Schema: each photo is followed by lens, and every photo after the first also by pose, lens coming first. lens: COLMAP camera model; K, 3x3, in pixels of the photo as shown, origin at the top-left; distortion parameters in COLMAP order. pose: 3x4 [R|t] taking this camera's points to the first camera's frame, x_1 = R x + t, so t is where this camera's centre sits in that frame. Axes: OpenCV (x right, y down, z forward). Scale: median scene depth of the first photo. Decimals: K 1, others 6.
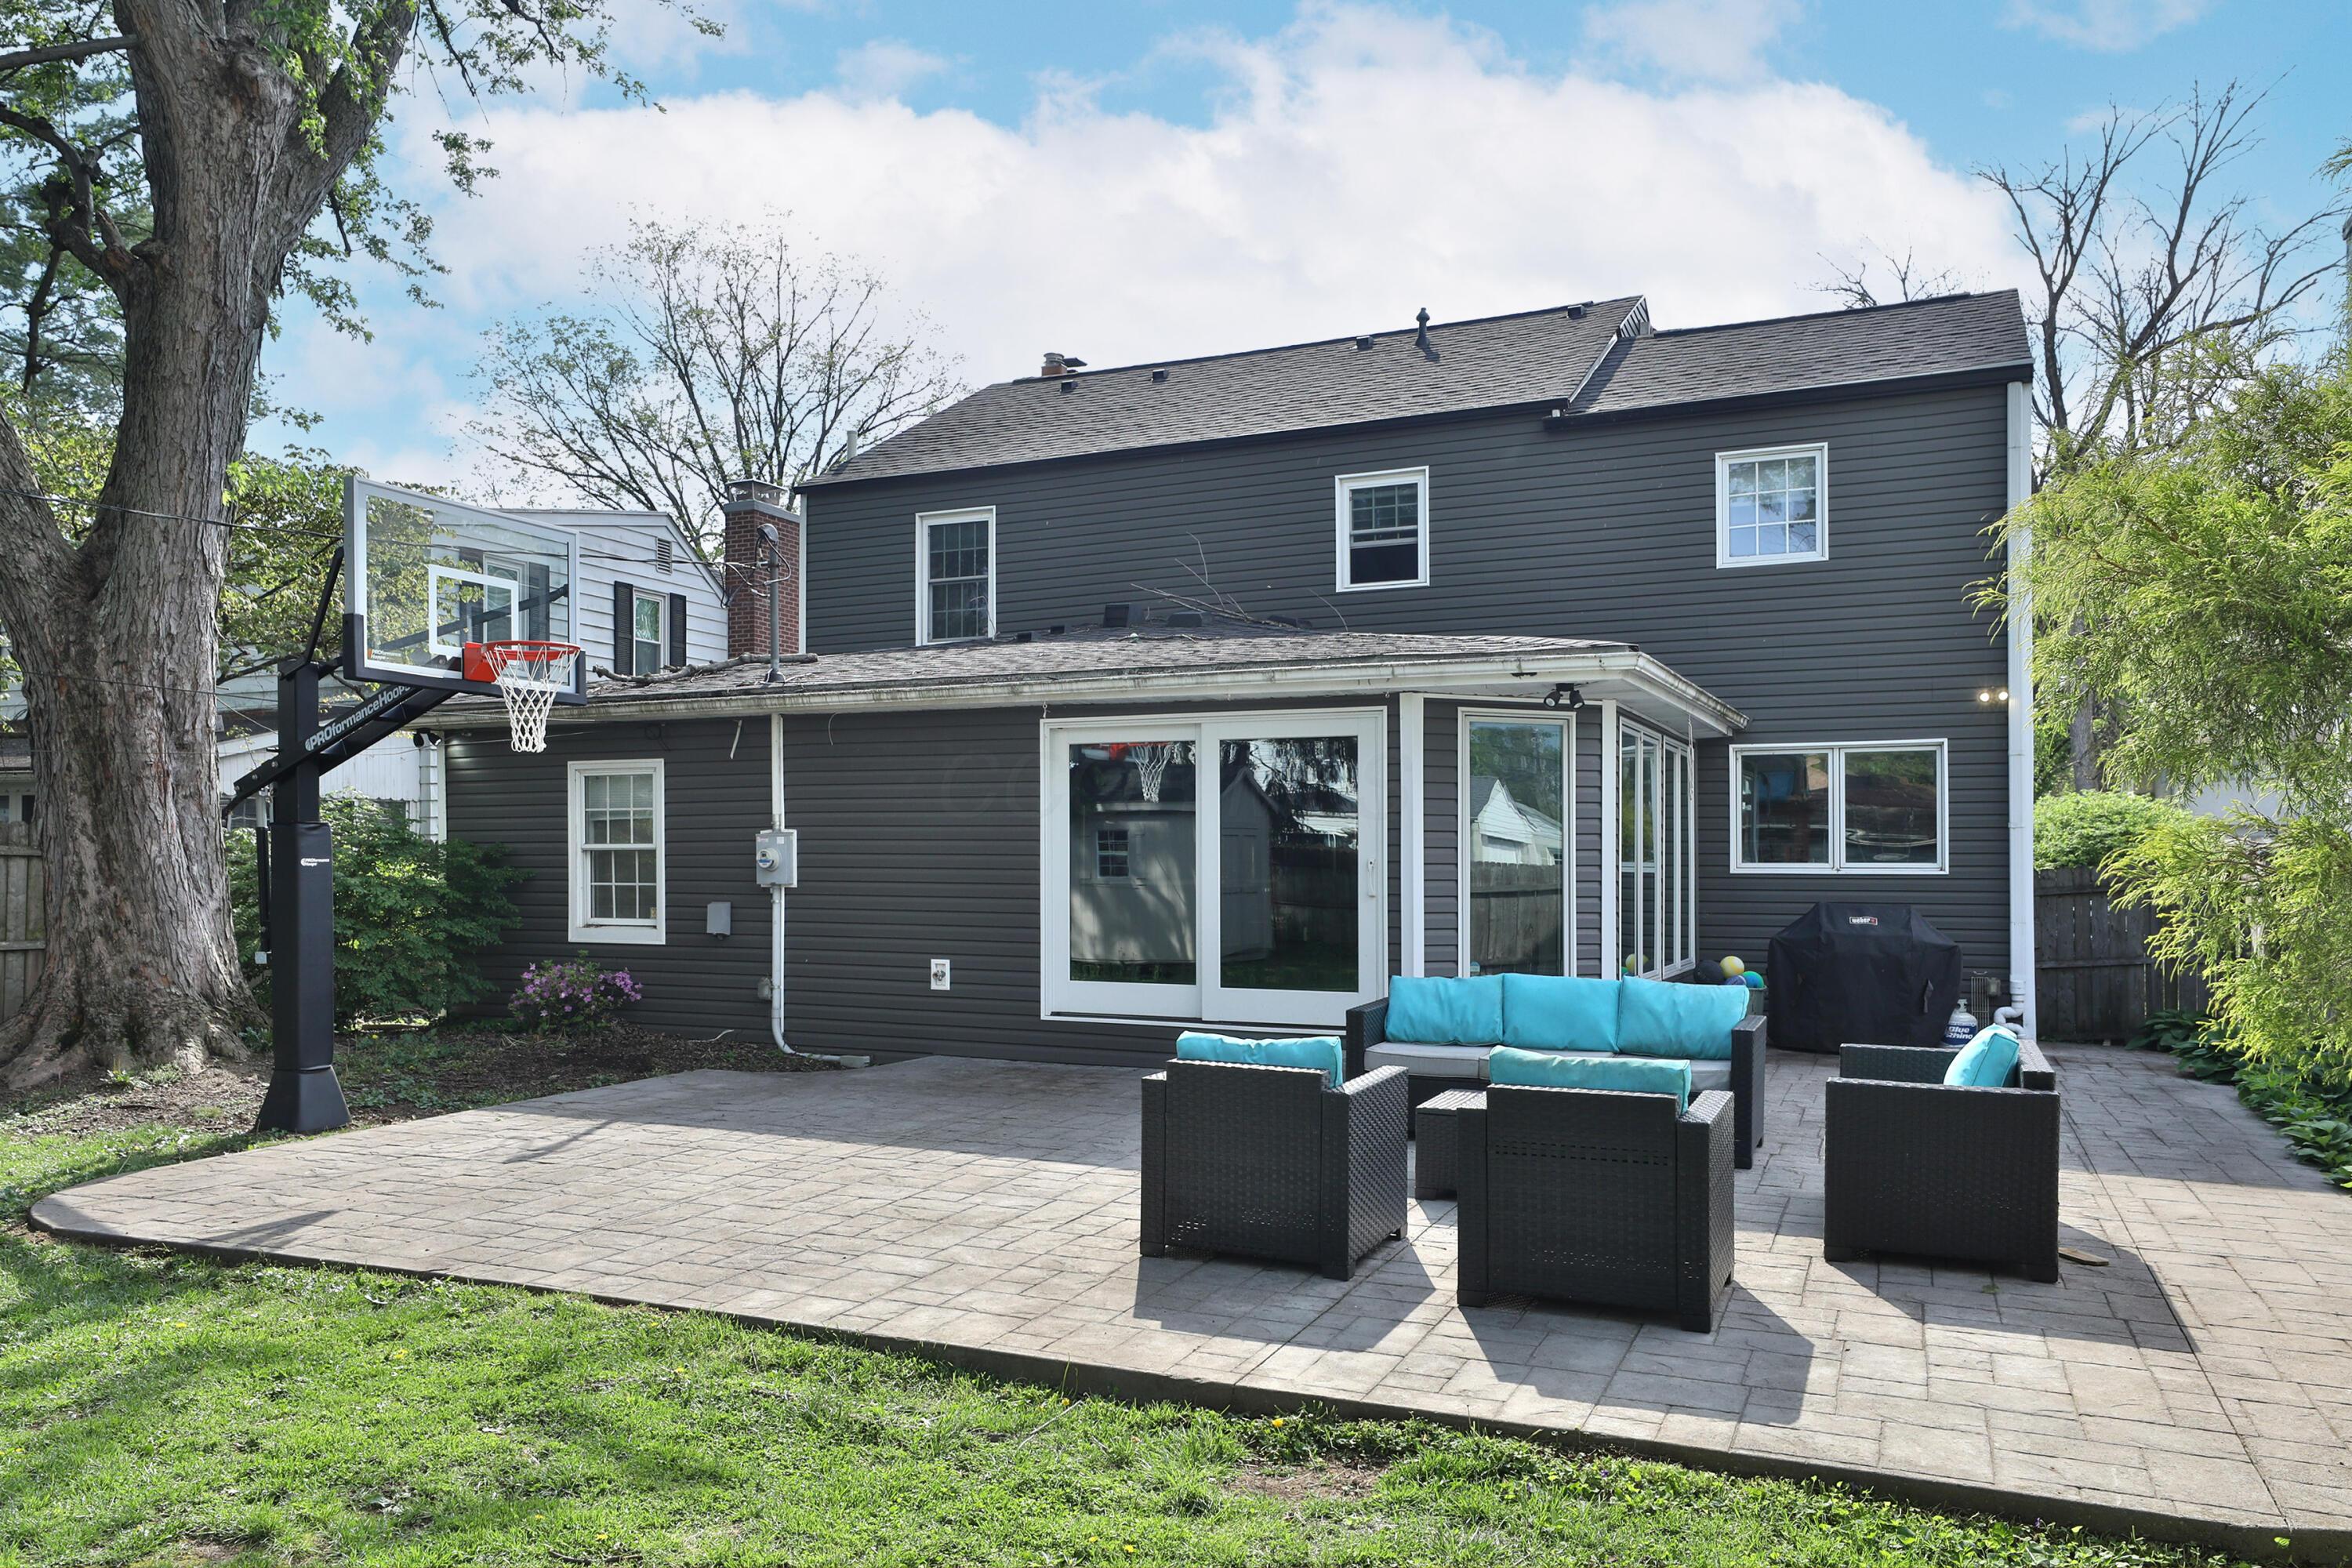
lens RADIAL K [[1744.1, 0, 1107.7], [0, 1744.1, 856.2], [0, 0, 1]] dist [-0.006613, 0.009794]
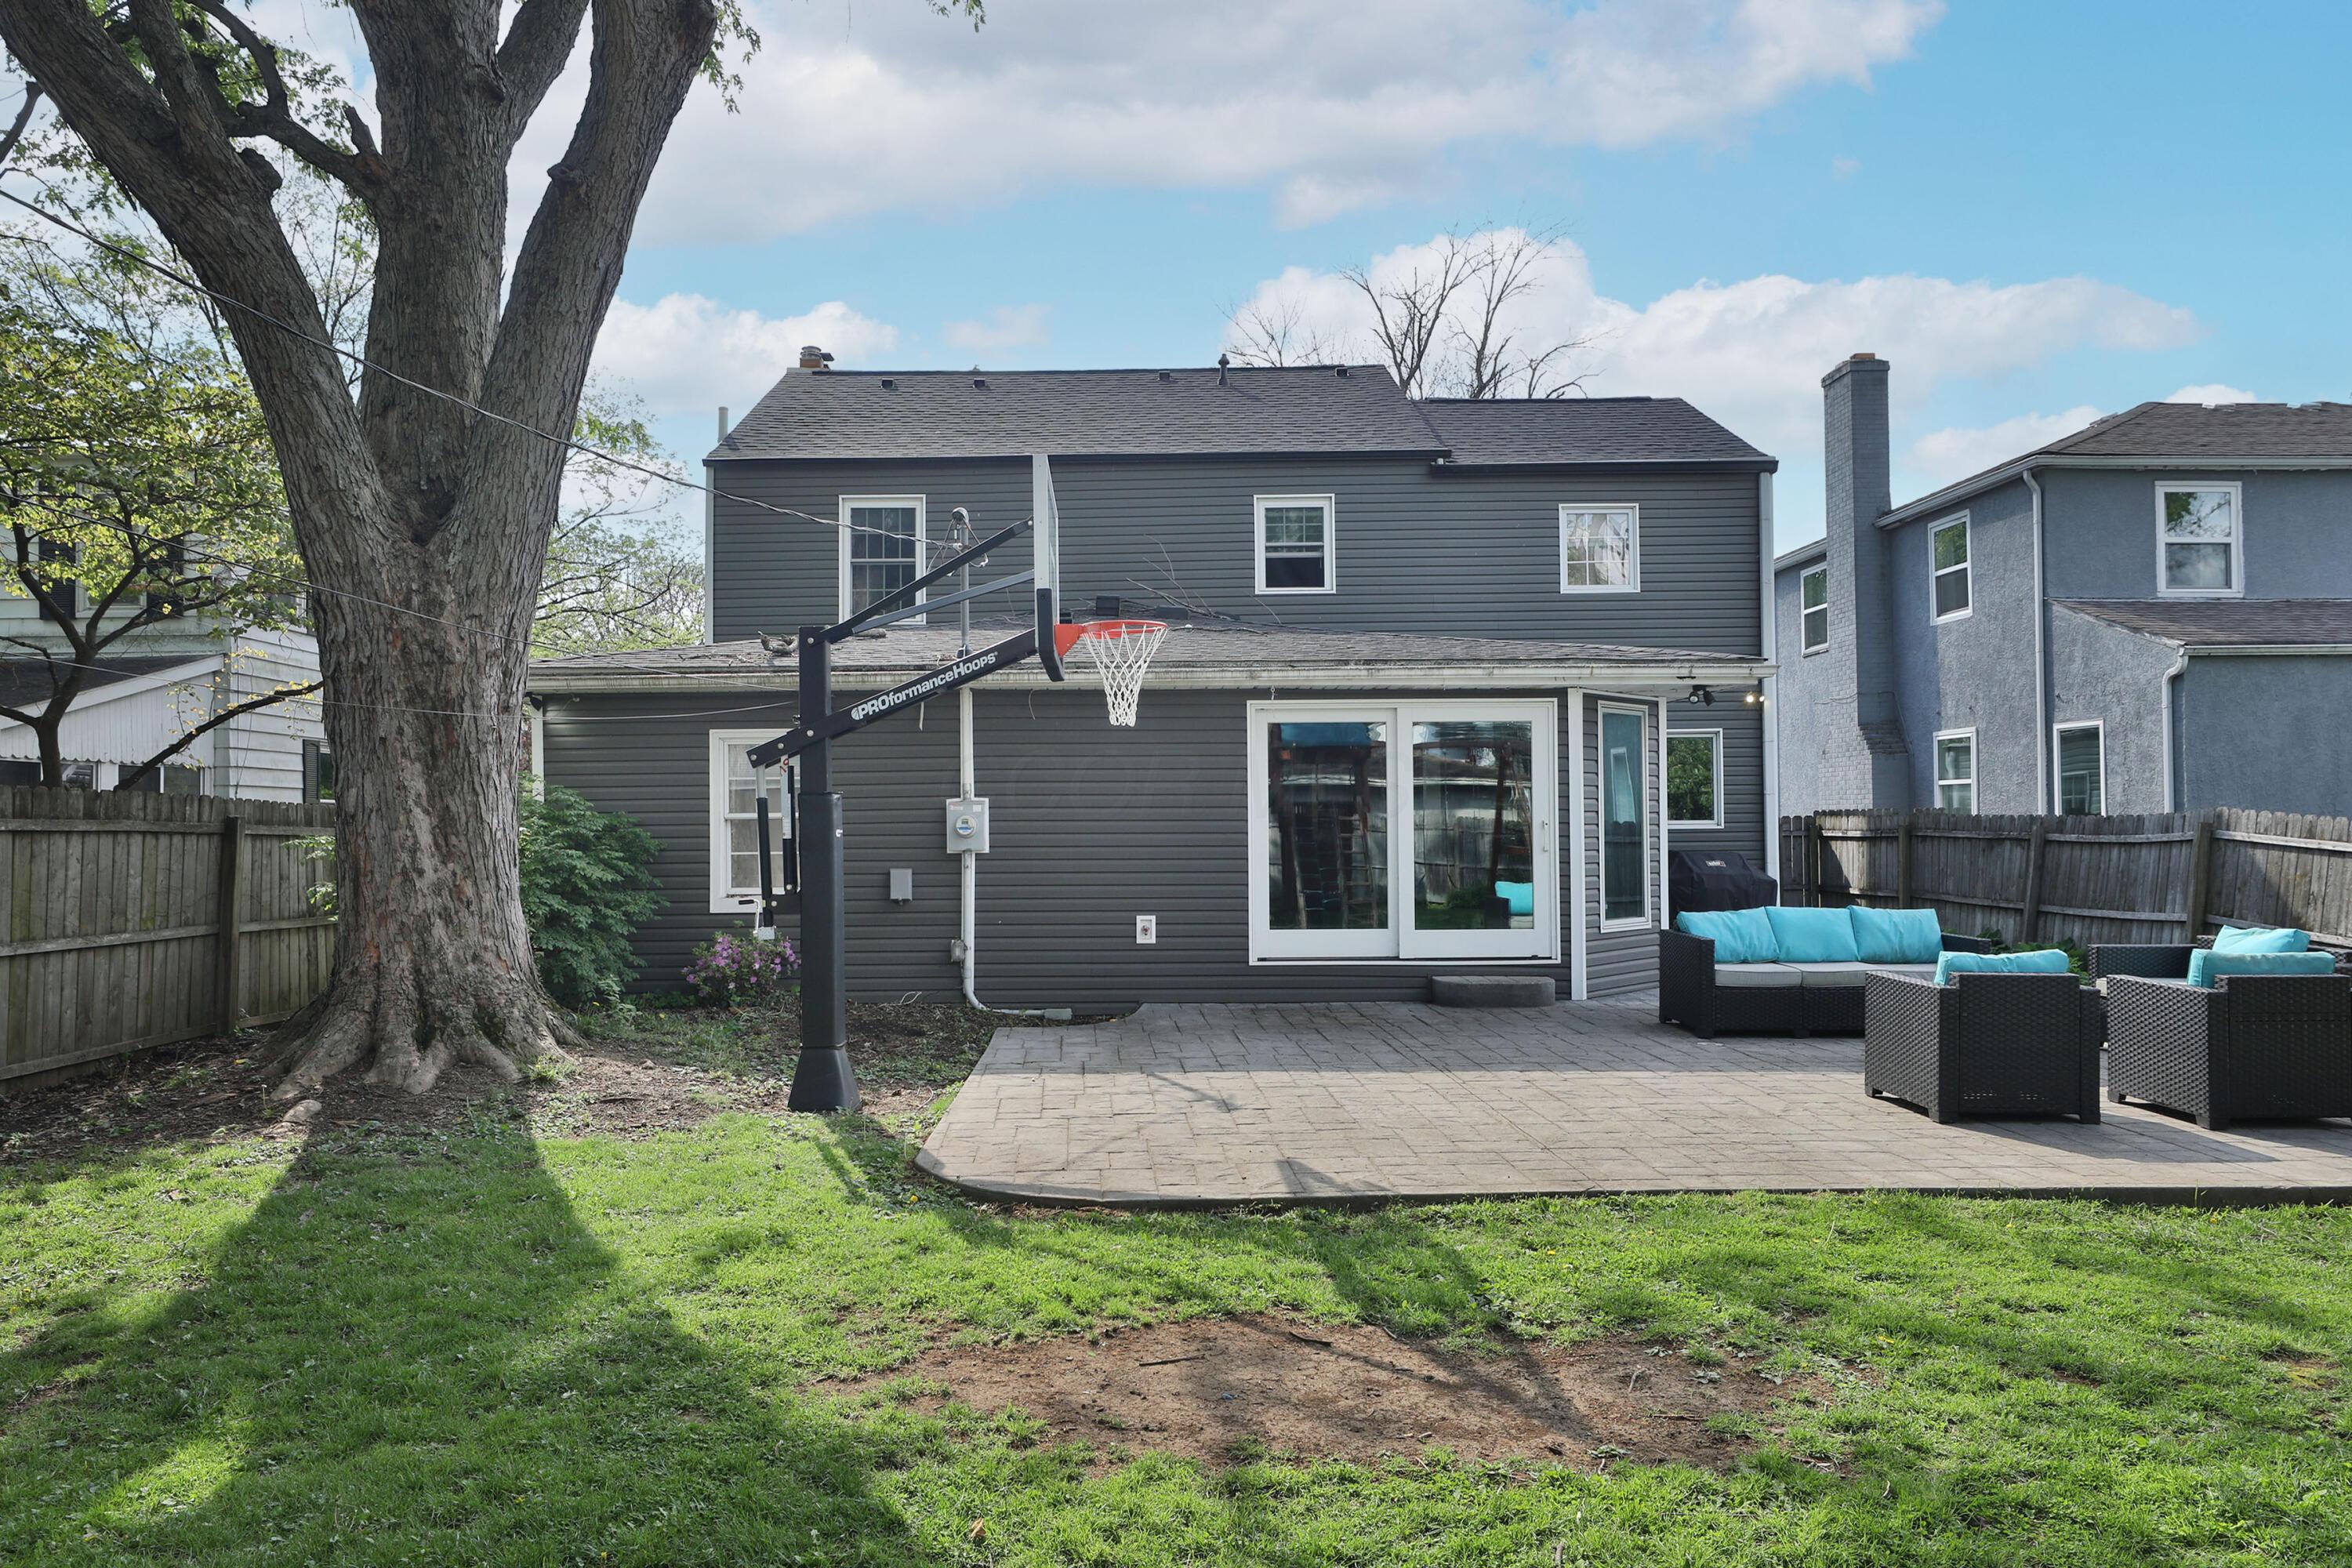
lens RADIAL K [[1585.9, 0, 1176.6], [0, 1585.9, 796.4], [0, 0, 1]] dist [-0.023620, 0.000520]
pose [[0.900199, -0.002266, 0.435473, -0.528272], [0.008501, 0.999887, -0.012370, -0.003748], [-0.435396, 0.014837, 0.900117, 0.091715]]
